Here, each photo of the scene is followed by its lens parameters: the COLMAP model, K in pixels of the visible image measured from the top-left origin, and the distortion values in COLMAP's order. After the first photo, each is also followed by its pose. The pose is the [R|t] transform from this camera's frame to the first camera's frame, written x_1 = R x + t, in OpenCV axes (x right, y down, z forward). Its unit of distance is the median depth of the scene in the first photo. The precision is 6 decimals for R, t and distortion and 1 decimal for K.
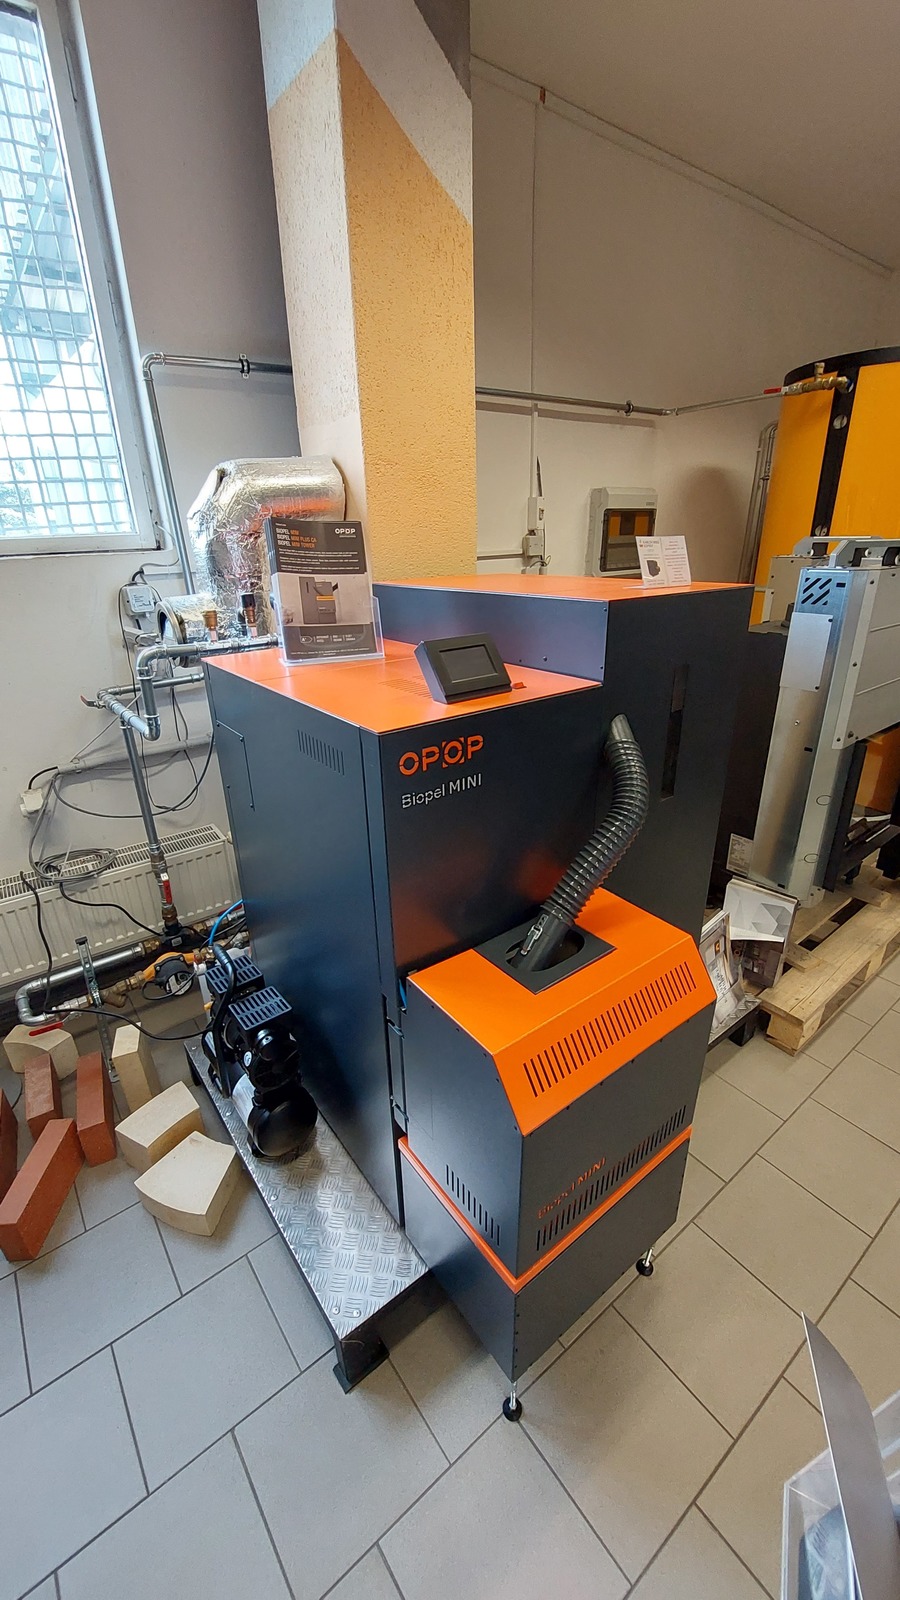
lens RADIAL K [[649.1, 0, 450.0], [0, 649.1, 800.0], [0, 0, 1]] dist [-0.029692, 0.007197]
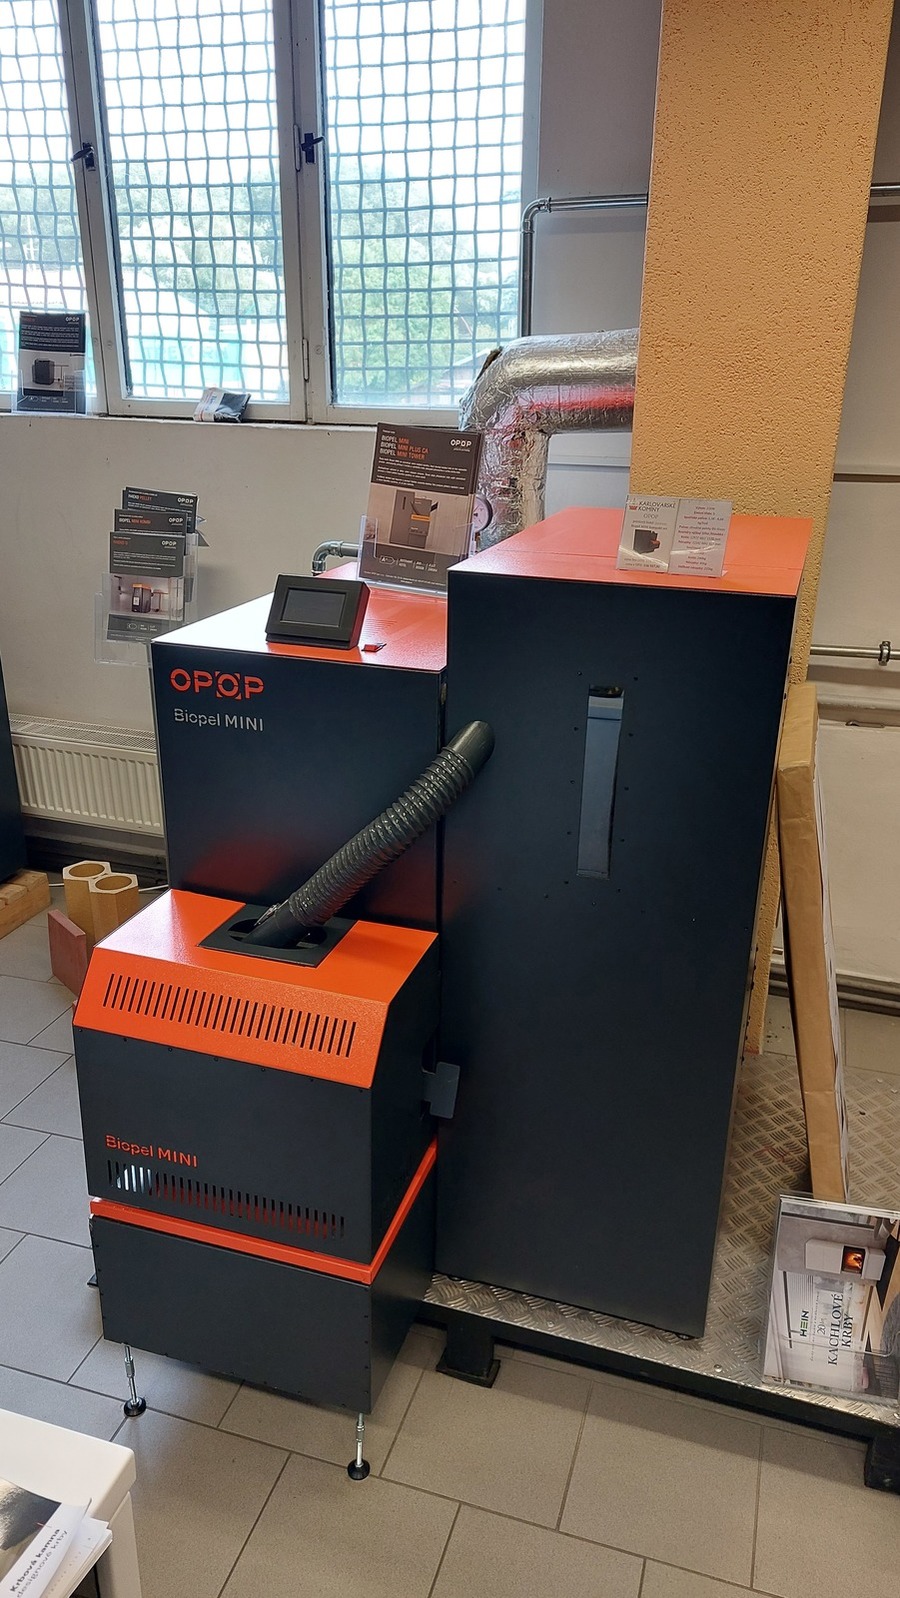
lens RADIAL K [[1158.6, 0, 450.0], [0, 1158.6, 799.0], [0, 0, 1]] dist [0.072280, -0.105268]
pose [[0.576104, 0.322880, -0.750901, 1.419164], [-0.339315, 0.930246, 0.139669, -0.244825], [0.743619, 0.174328, 0.645477, 0.114873]]
